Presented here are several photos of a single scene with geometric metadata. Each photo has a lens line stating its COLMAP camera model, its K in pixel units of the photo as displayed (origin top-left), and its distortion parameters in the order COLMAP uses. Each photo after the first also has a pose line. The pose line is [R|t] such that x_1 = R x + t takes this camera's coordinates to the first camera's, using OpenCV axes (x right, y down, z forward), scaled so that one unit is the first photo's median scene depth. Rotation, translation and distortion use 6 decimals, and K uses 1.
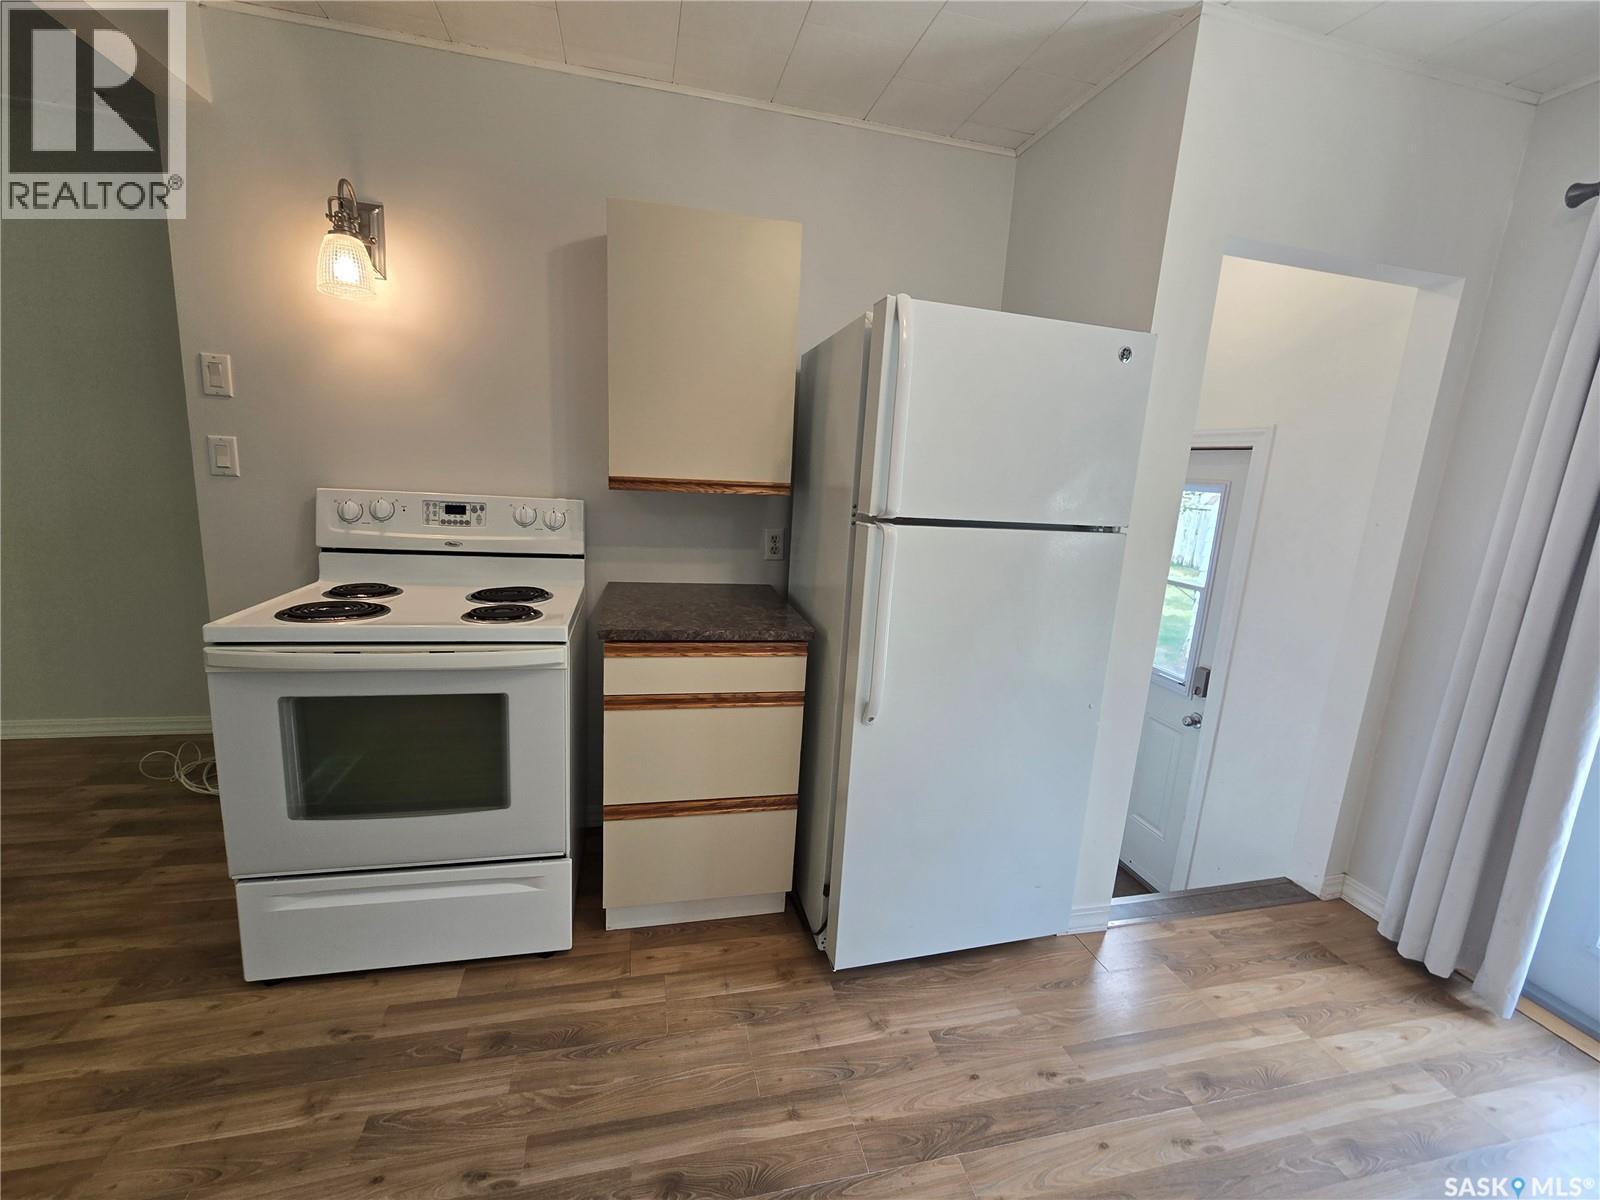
lens RADIAL K [[659.6, 0, 792.6], [0, 659.6, 592.3], [0, 0, 1]] dist [-0.003016, -0.000078]
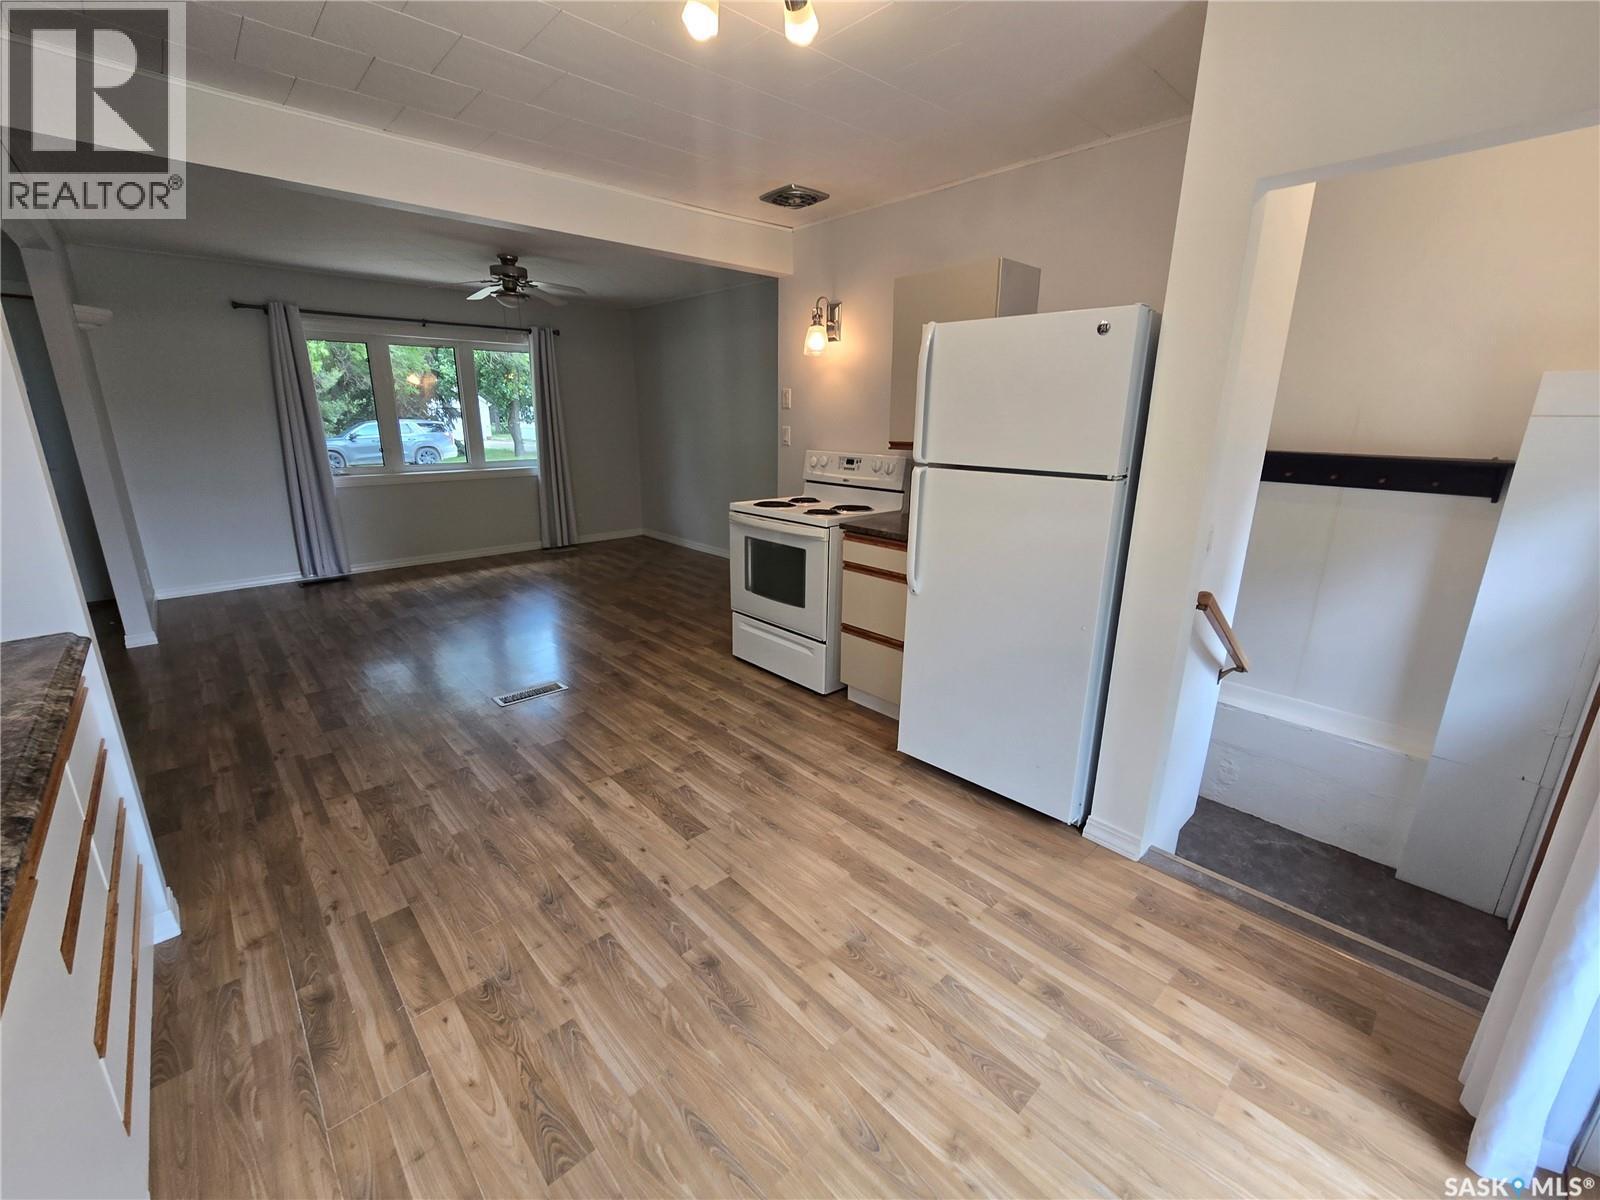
lens RADIAL K [[659.6, 0, 792.6], [0, 659.6, 592.3], [0, 0, 1]] dist [-0.003016, -0.000078]
pose [[0.489897, 0.174501, -0.854137, 1.268012], [-0.141431, 0.982691, 0.119647, 0.042396], [0.860231, 0.062187, 0.506098, -0.055175]]
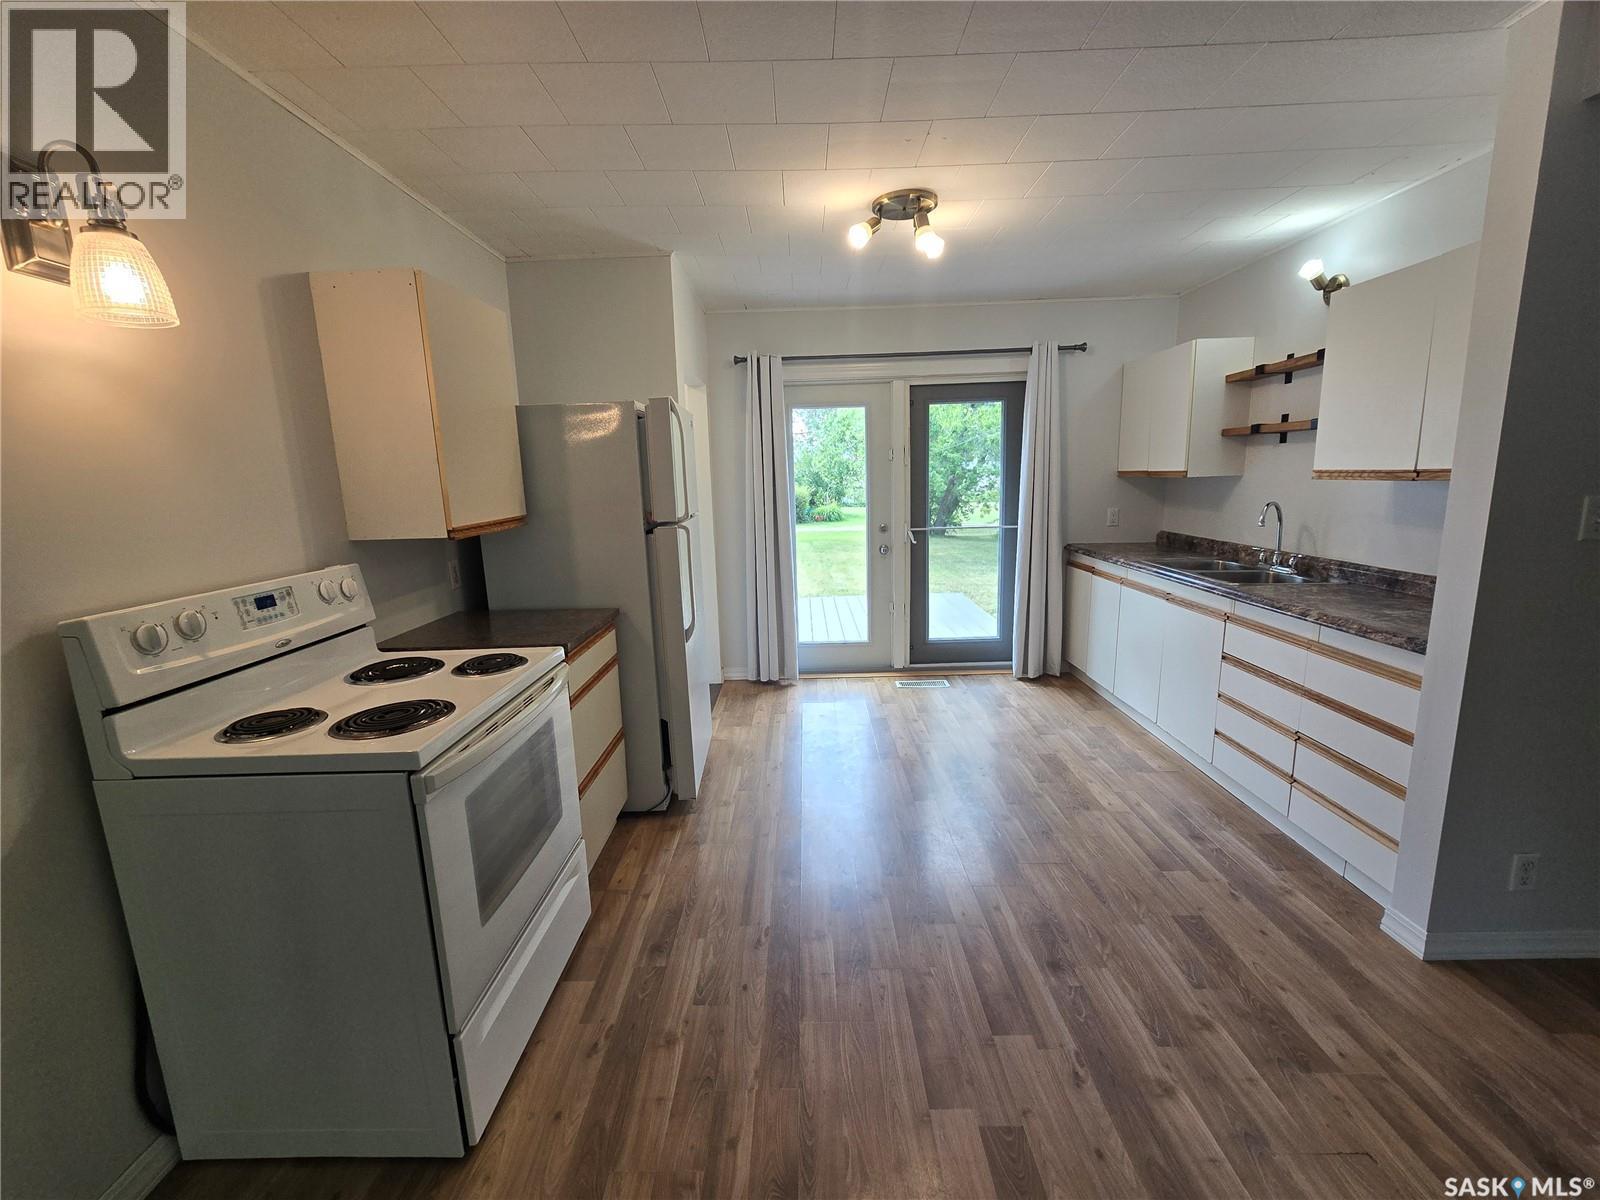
lens RADIAL K [[659.6, 0, 792.6], [0, 659.6, 592.3], [0, 0, 1]] dist [-0.003016, -0.000078]
pose [[0.244028, -0.236727, 0.940431, -1.326209], [0.225433, 0.957030, 0.182408, -0.167940], [-0.943202, 0.167491, 0.286908, 0.222363]]
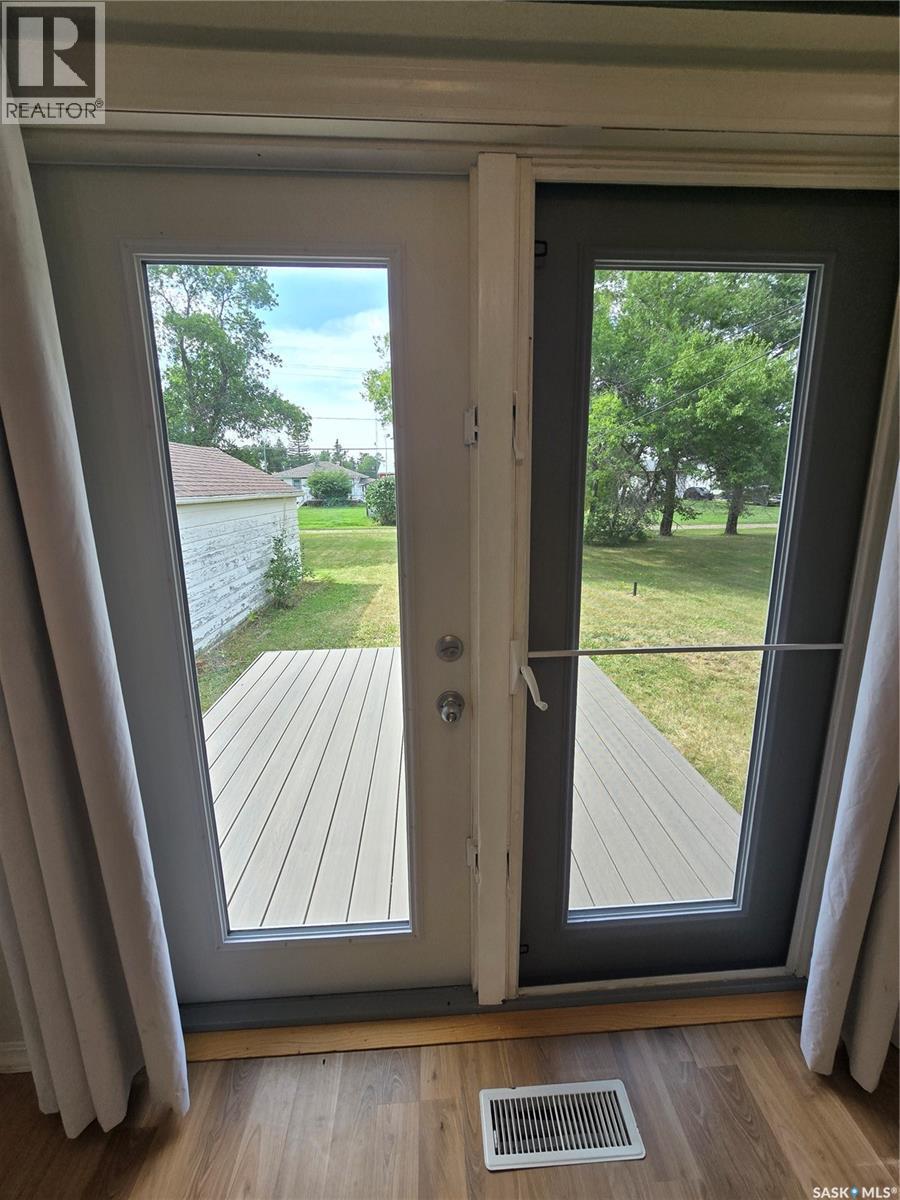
lens RADIAL K [[494.7, 0, 459.7], [0, 494.7, 592.5], [0, 0, 1]] dist [-0.003016, -0.000078]
pose [[0.170471, -0.265195, 0.949005, 0.741986], [0.204036, 0.951729, 0.229305, -0.073285], [-0.964007, 0.154541, 0.216351, 0.425986]]
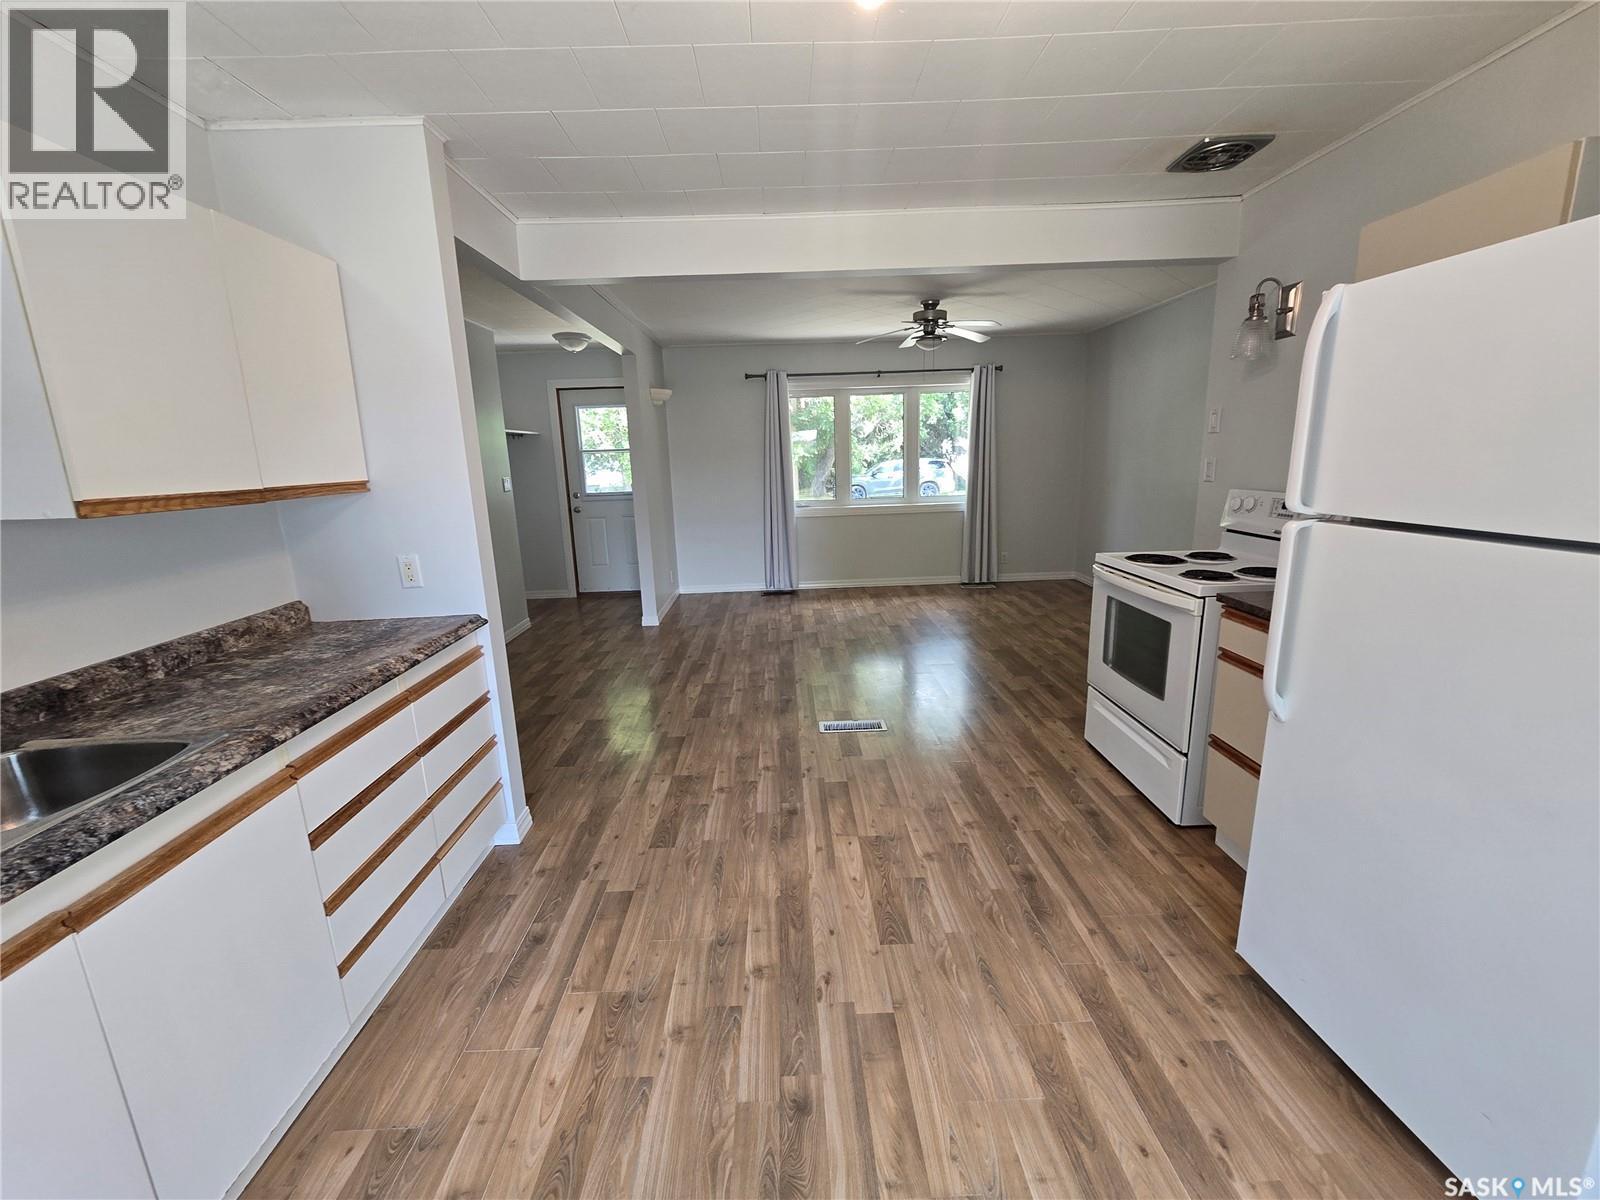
lens RADIAL K [[656.6, 0, 793.8], [0, 656.6, 593.8], [0, 0, 1]] dist [-0.001502, -0.000106]
pose [[-0.212831, 0.151872, -0.965214, 1.146667], [-0.163857, 0.968309, 0.188490, -0.052325], [0.963252, 0.198274, -0.181201, 0.414709]]
